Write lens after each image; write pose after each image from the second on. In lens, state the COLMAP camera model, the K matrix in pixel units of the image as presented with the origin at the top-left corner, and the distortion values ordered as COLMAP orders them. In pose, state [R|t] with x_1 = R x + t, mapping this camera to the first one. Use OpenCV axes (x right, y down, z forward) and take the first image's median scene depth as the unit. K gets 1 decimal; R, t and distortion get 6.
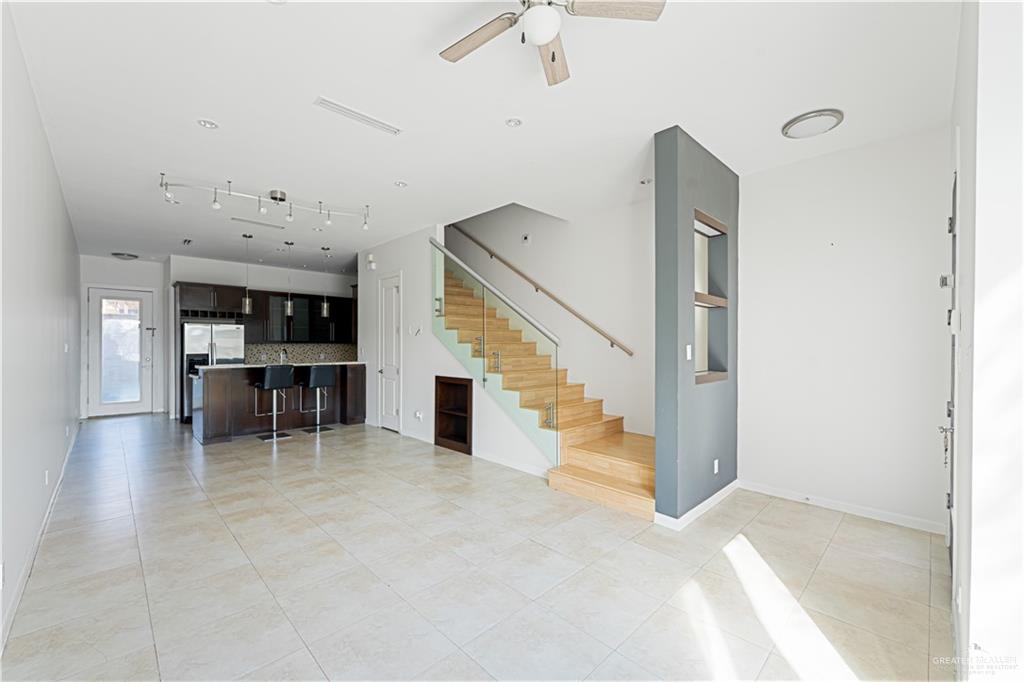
lens RADIAL K [[415.5, 0, 509.0], [0, 415.5, 341.6], [0, 0, 1]] dist [0.000117, 0.000147]
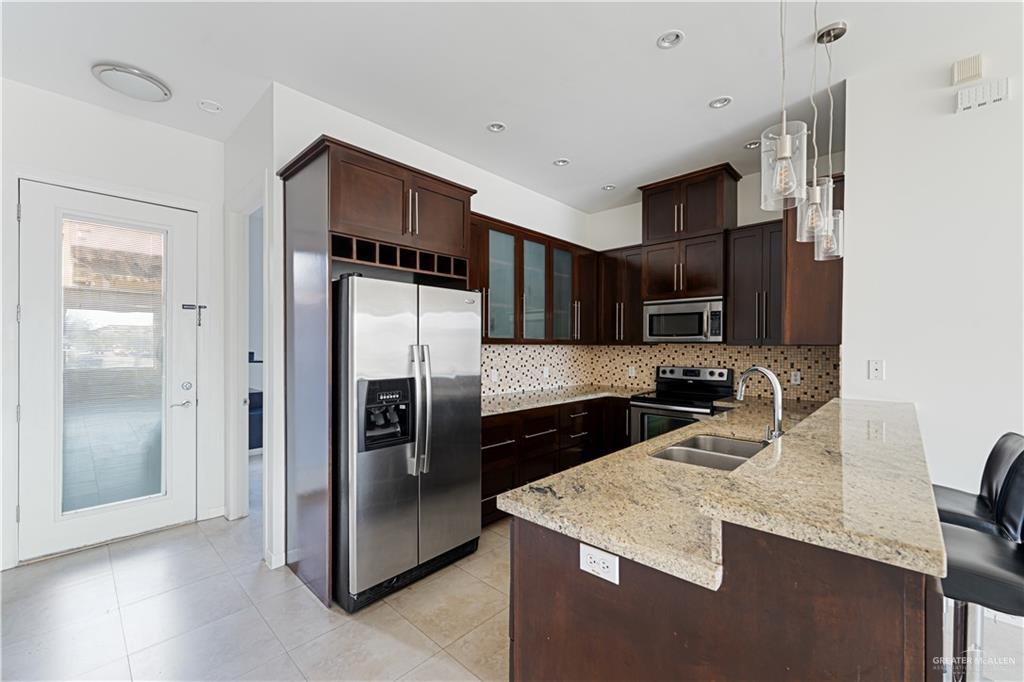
lens RADIAL K [[415.5, 0, 509.0], [0, 415.5, 341.6], [0, 0, 1]] dist [0.000117, 0.000147]
pose [[0.999017, 0.003889, 0.044147, -0.668326], [-0.004171, 0.999971, 0.006304, -0.002092], [-0.044121, -0.006482, 0.999005, 0.684772]]
